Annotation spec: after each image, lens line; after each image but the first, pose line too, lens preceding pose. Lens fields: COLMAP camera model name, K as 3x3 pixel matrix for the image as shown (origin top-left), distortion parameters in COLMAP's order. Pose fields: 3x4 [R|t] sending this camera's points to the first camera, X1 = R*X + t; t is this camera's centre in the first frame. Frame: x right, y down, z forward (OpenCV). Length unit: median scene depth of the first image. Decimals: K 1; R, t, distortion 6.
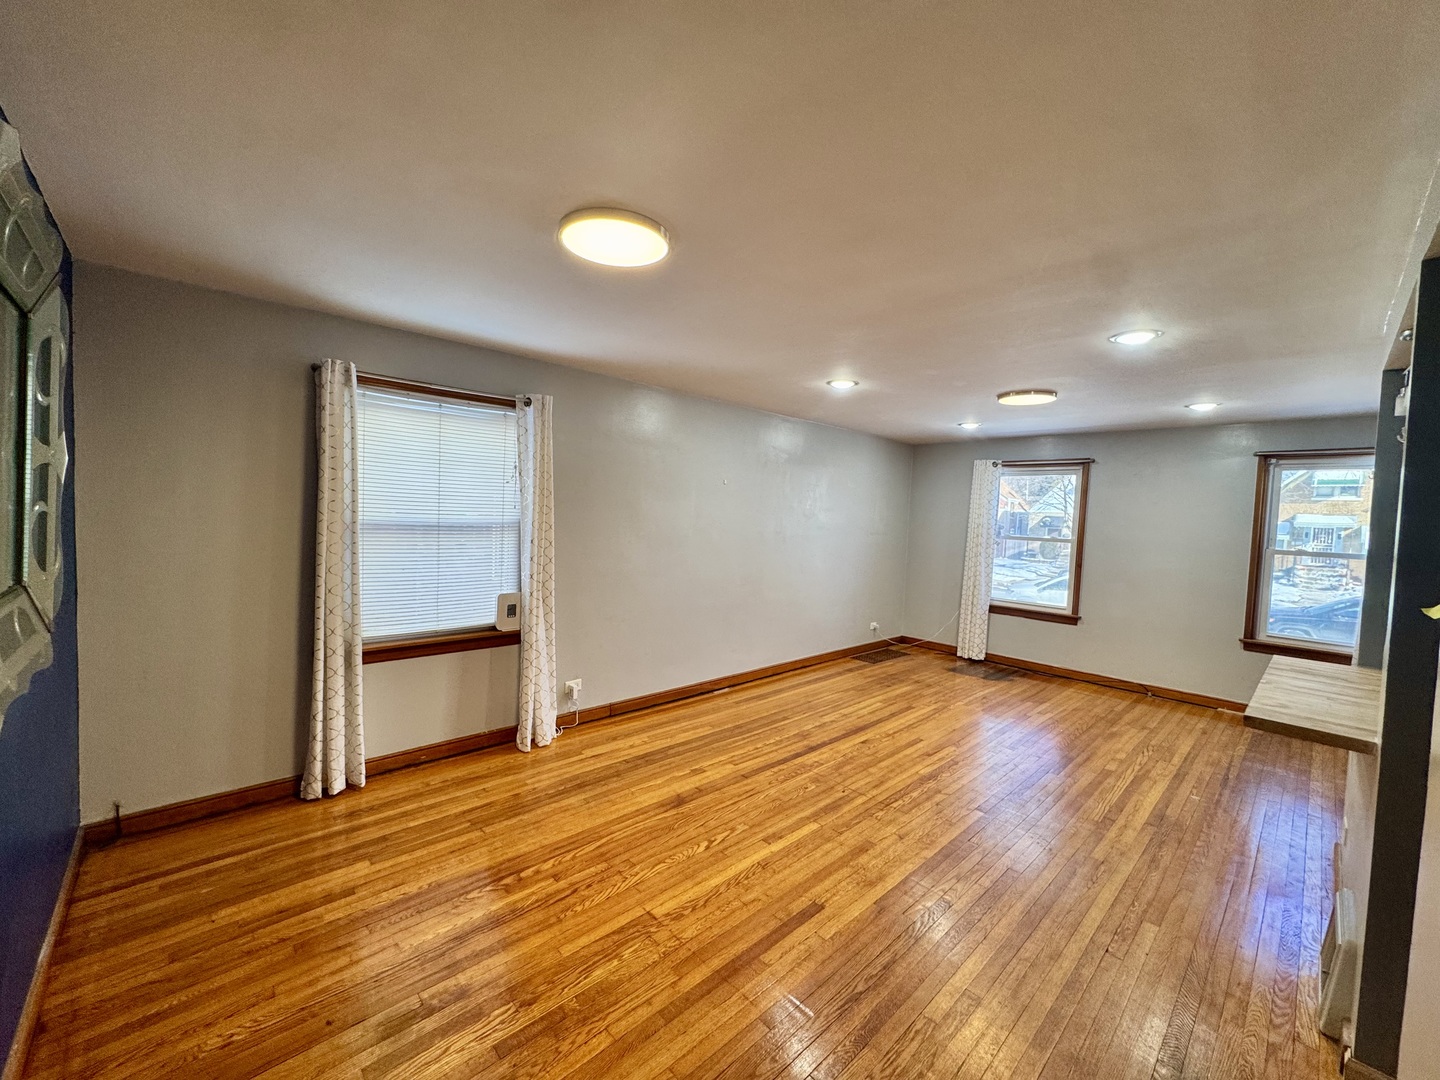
lens RADIAL K [[572.5, 0, 720.0], [0, 572.5, 540.0], [0, 0, 1]] dist [-0.002031, -0.000814]
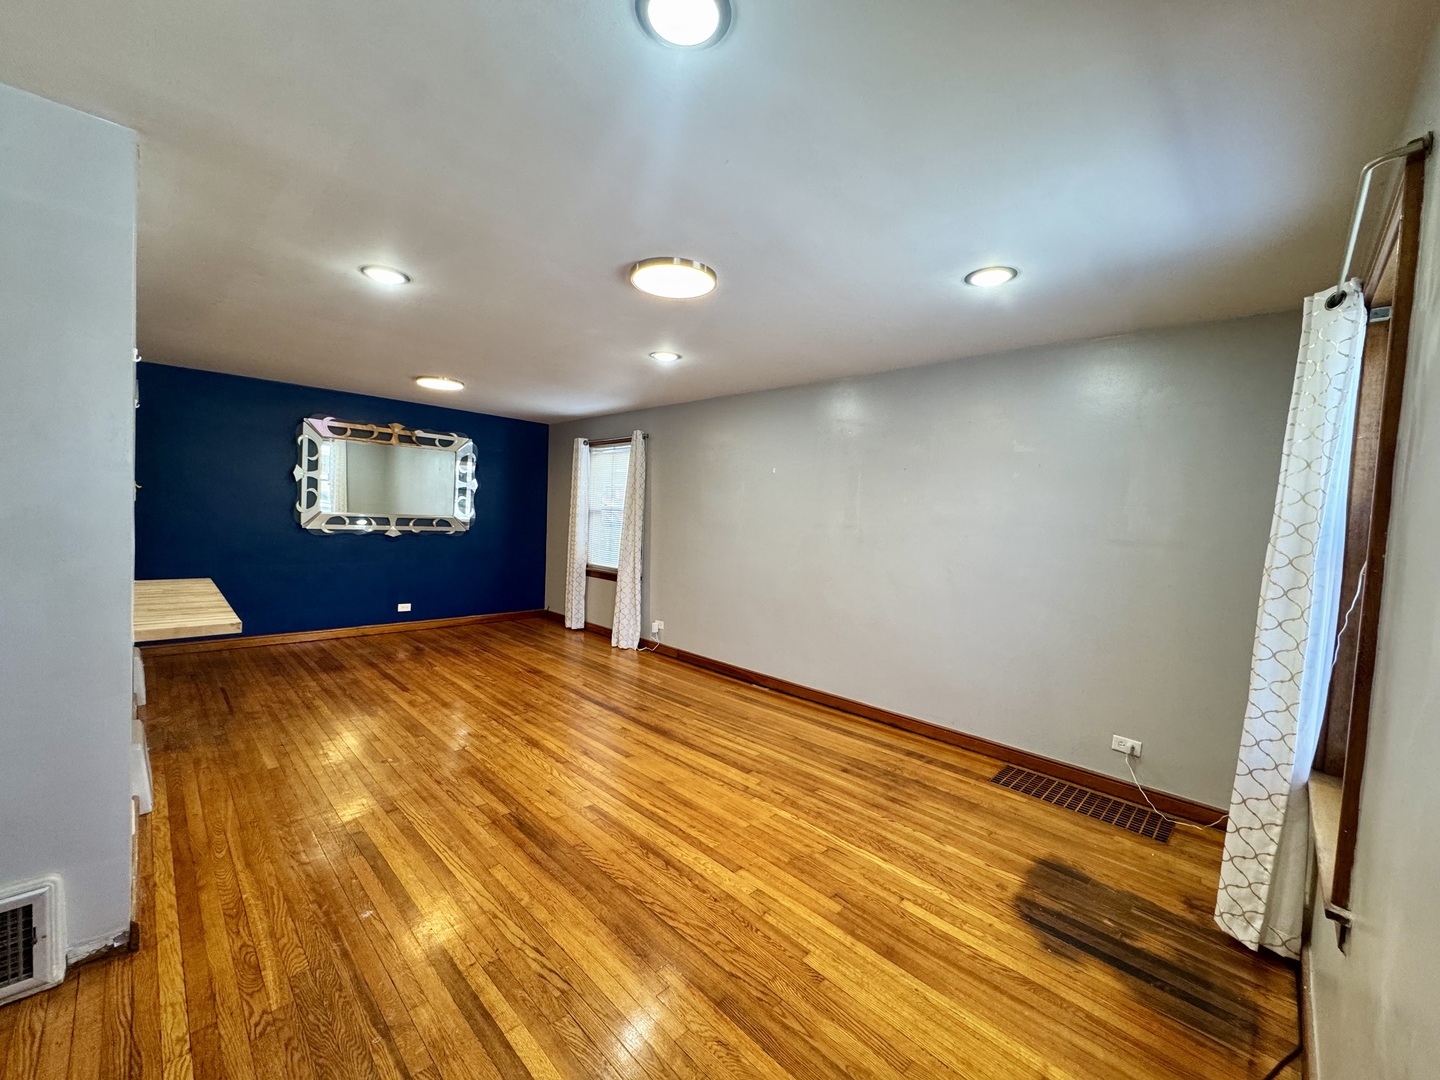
lens RADIAL K [[572.5, 0, 720.0], [0, 572.5, 540.0], [0, 0, 1]] dist [-0.002031, -0.000814]
pose [[0.039614, 0.007324, -0.999188, 1.321628], [-0.089403, 0.995988, 0.003756, 0.027104], [0.995207, 0.089182, 0.040110, 1.202052]]
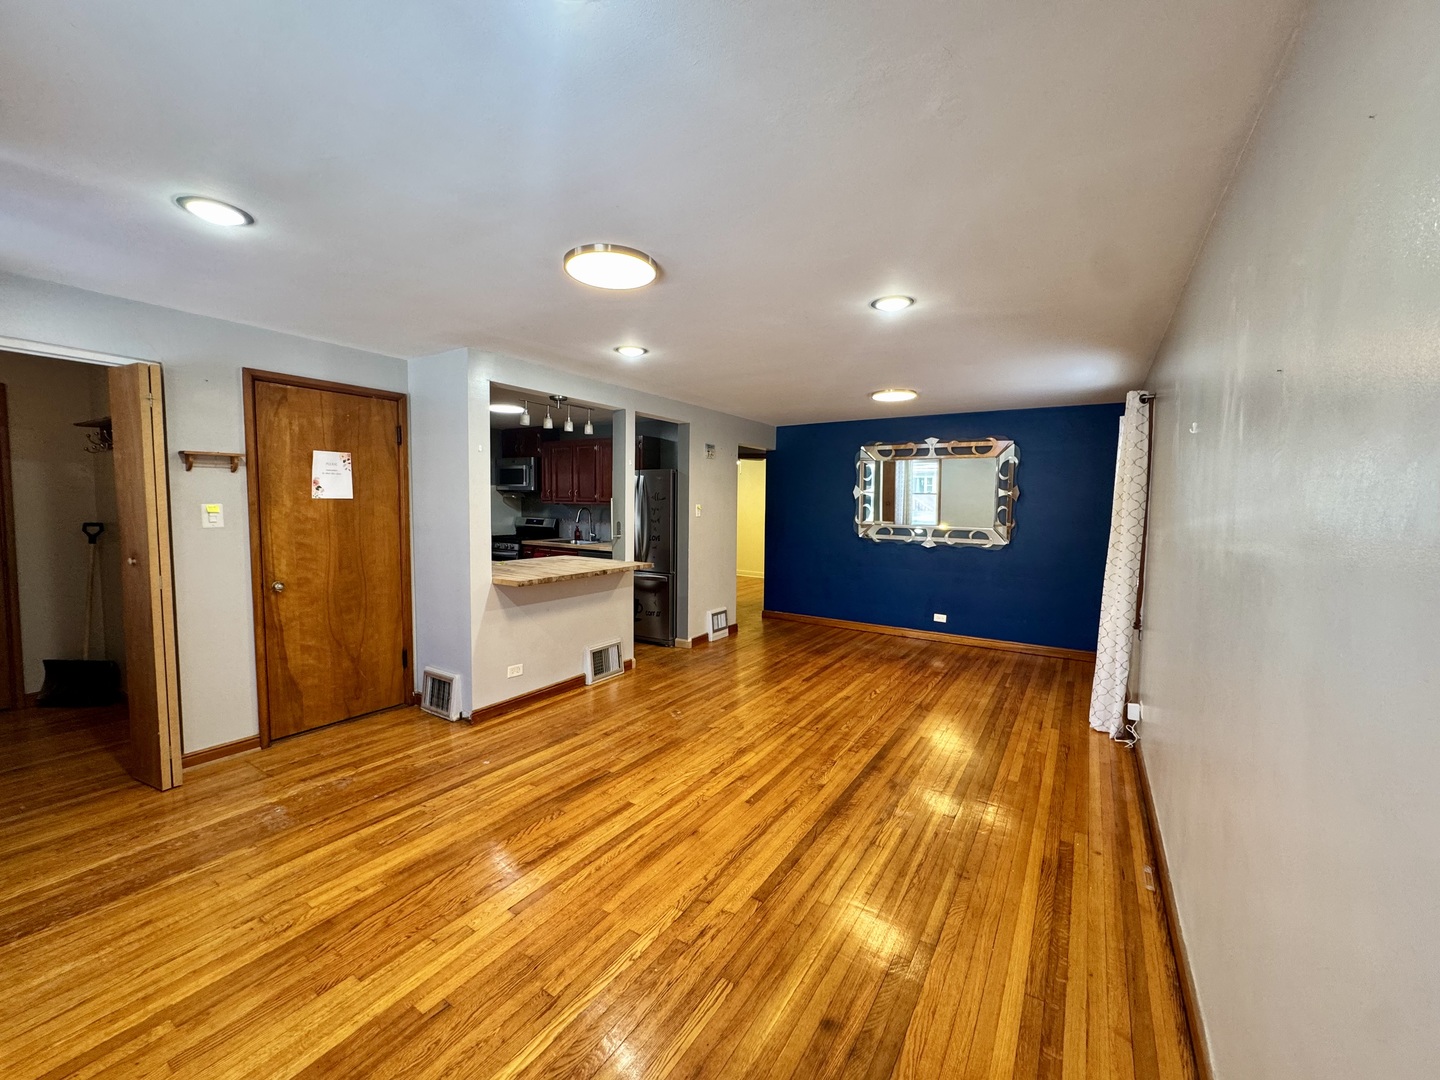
lens RADIAL K [[572.5, 0, 720.0], [0, 572.5, 540.0], [0, 0, 1]] dist [-0.002031, -0.000814]
pose [[-0.969882, -0.037069, -0.240736, 0.638077], [-0.062757, 0.993013, 0.099929, -0.047470], [0.235350, 0.112028, -0.965433, 1.841755]]
